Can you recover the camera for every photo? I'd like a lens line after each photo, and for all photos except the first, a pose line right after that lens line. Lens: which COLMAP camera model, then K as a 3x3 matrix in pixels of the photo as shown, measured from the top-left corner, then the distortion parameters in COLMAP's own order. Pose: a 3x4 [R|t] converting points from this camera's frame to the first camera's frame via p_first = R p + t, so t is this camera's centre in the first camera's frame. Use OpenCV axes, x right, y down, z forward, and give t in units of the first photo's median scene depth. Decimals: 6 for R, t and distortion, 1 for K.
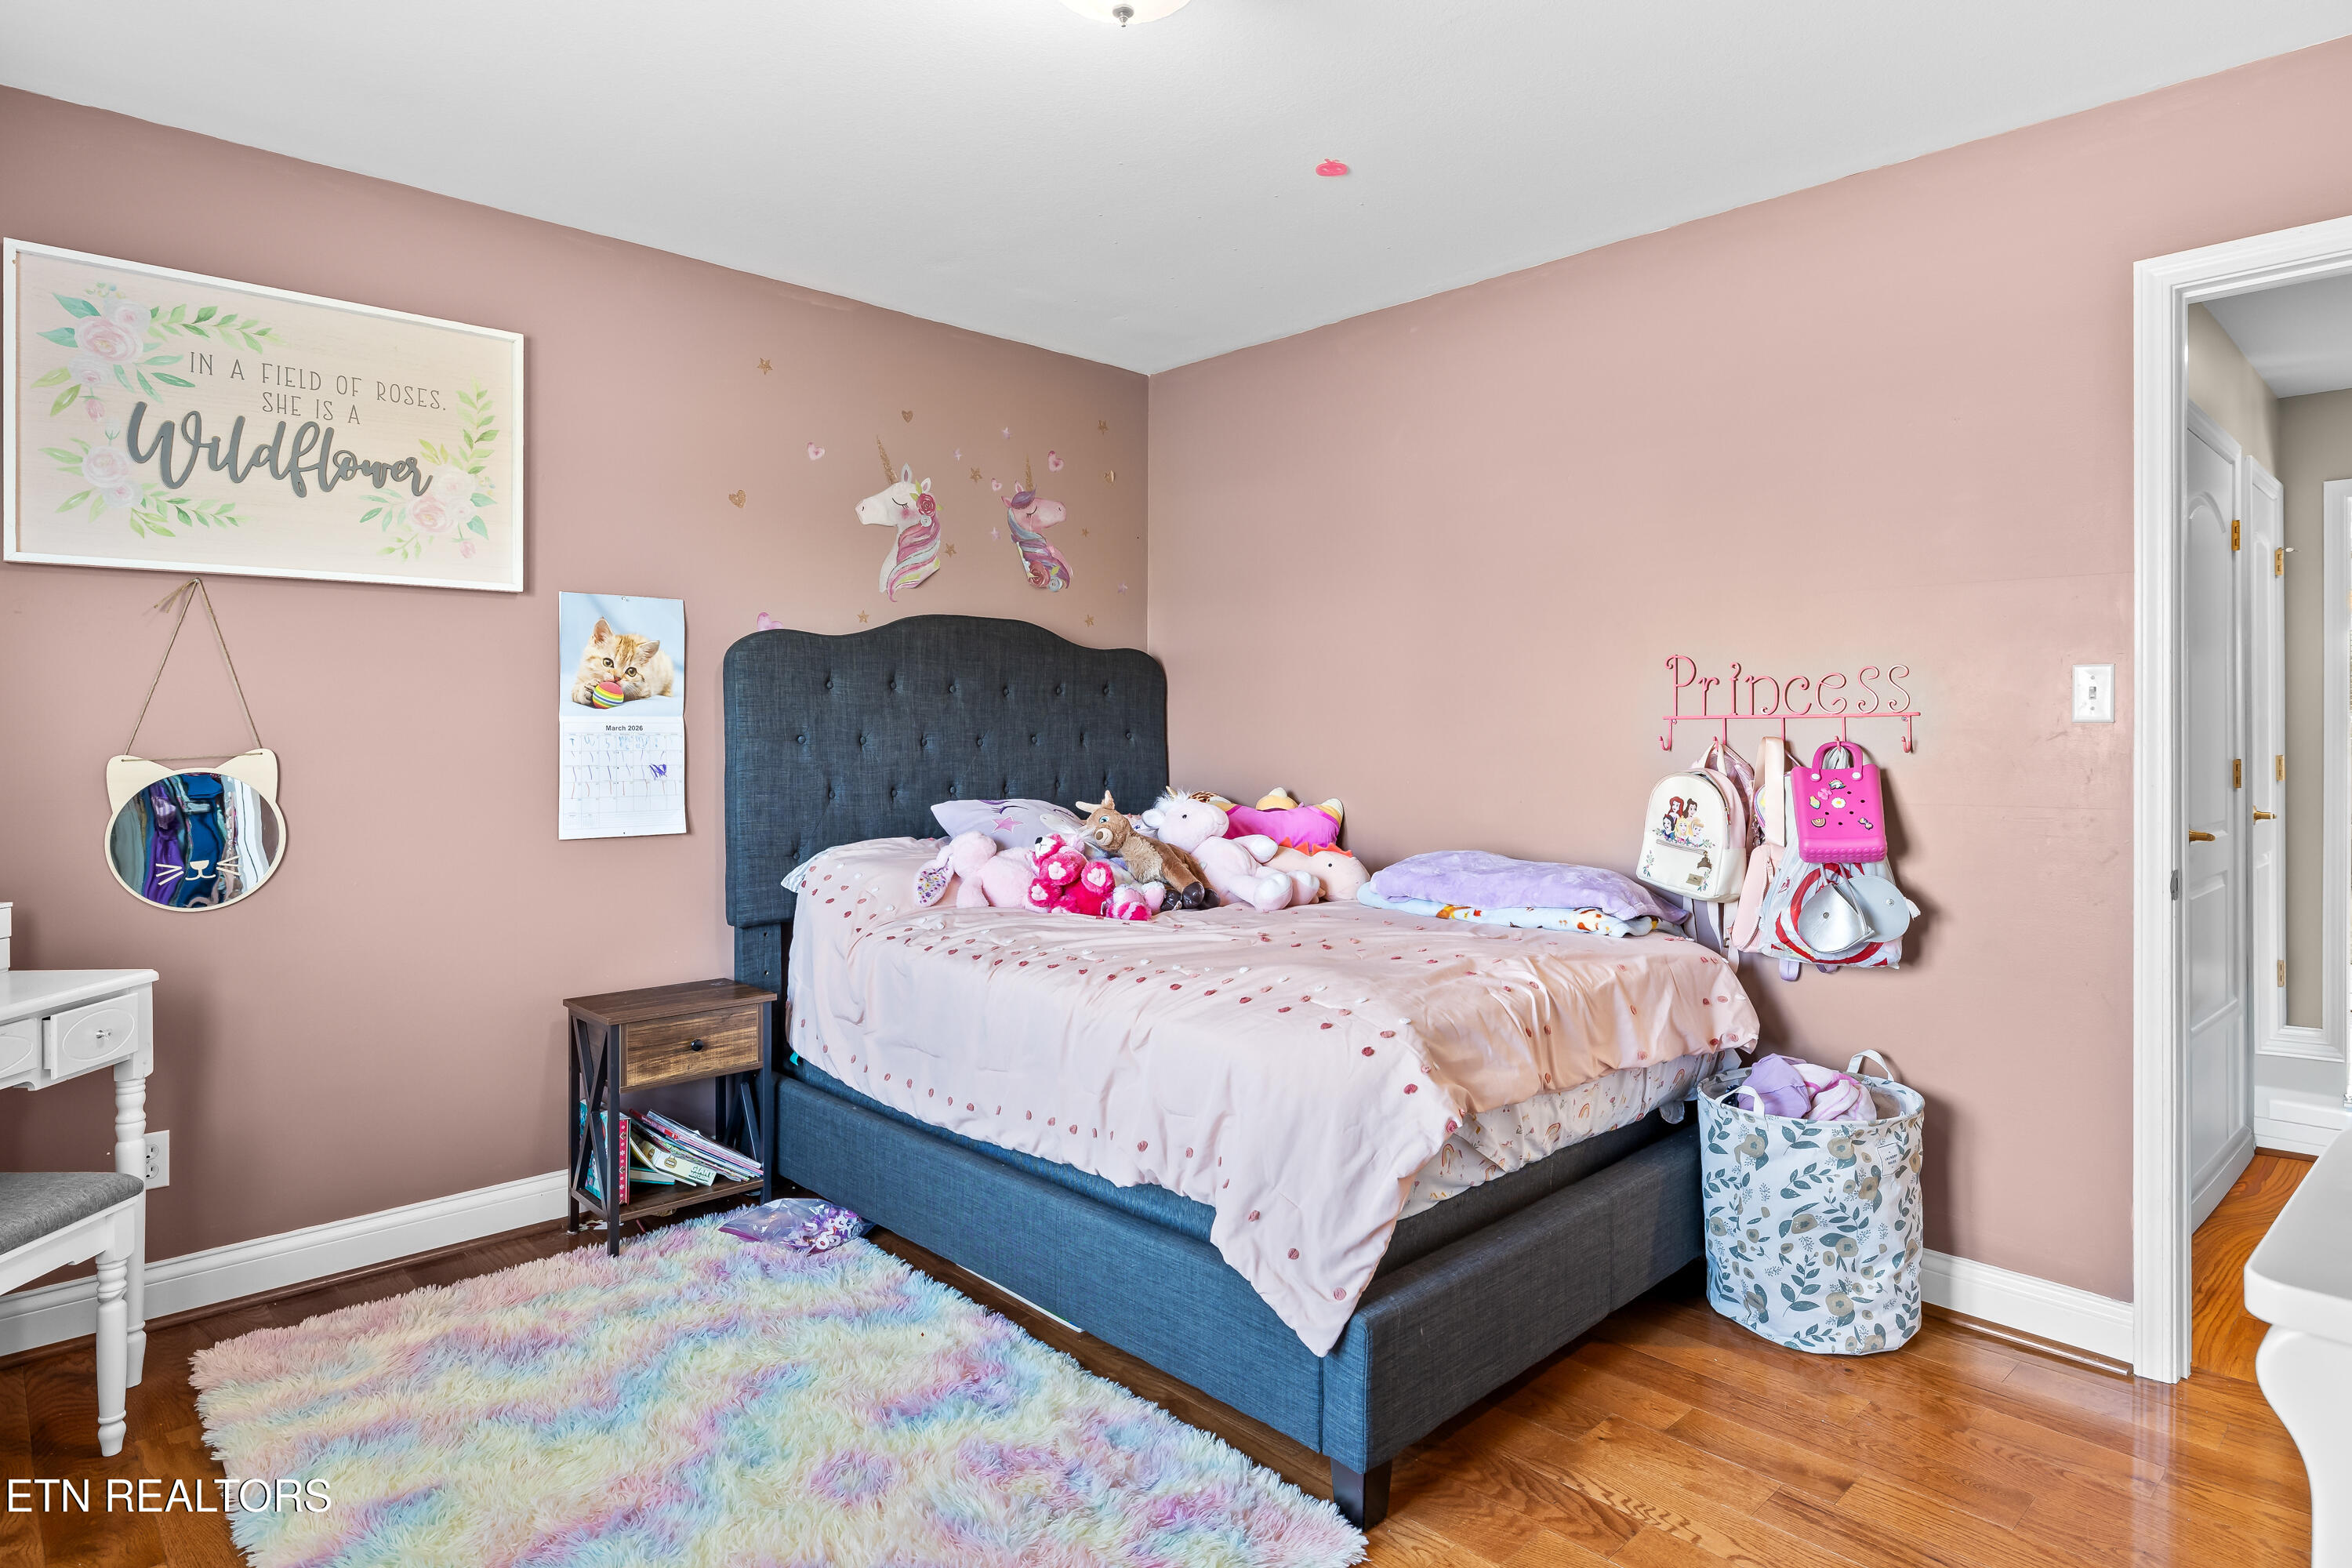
lens RADIAL K [[1306.4, 0, 1172.1], [0, 1306.4, 720.6], [0, 0, 1]] dist [-0.000148, 0.000153]
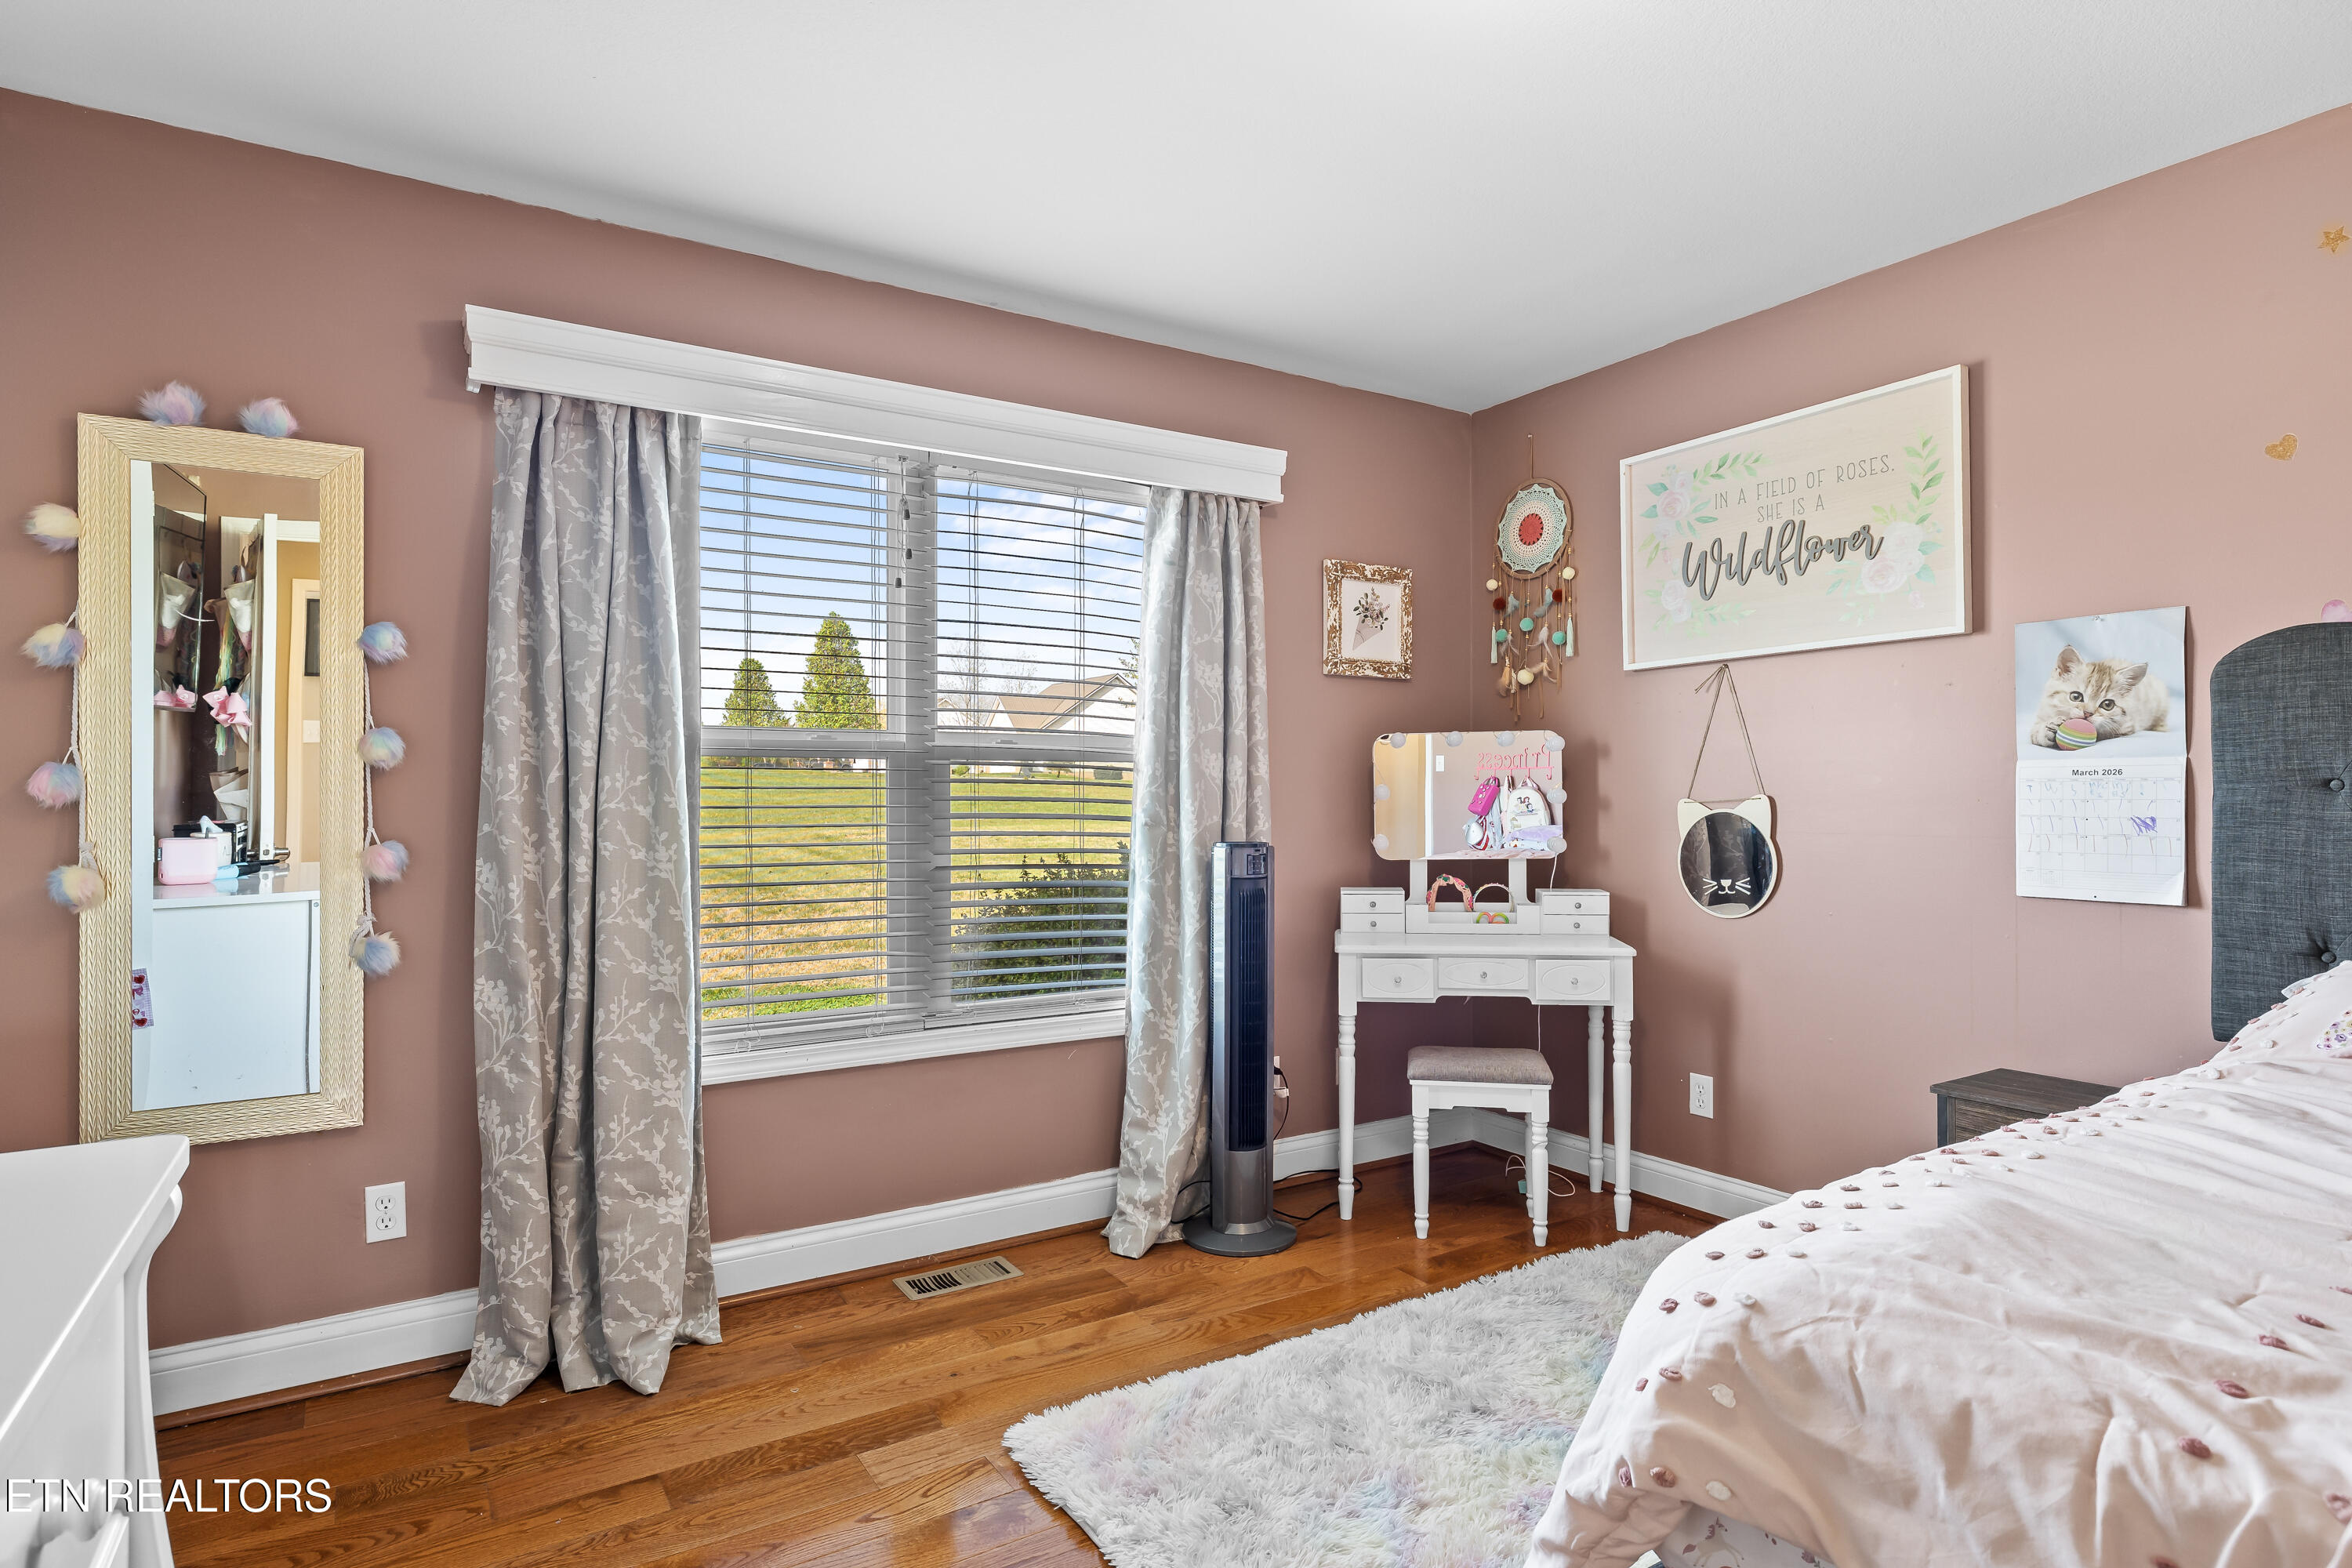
lens RADIAL K [[1243.2, 0, 1176.0], [0, 1243.2, 784.0], [0, 0, 1]] dist [-0.000336, 0.000227]
pose [[-0.194203, -0.008863, -0.980921, 0.518816], [0.007983, 0.999912, -0.010615, 0.018302], [0.980929, -0.009892, -0.194115, 0.619839]]
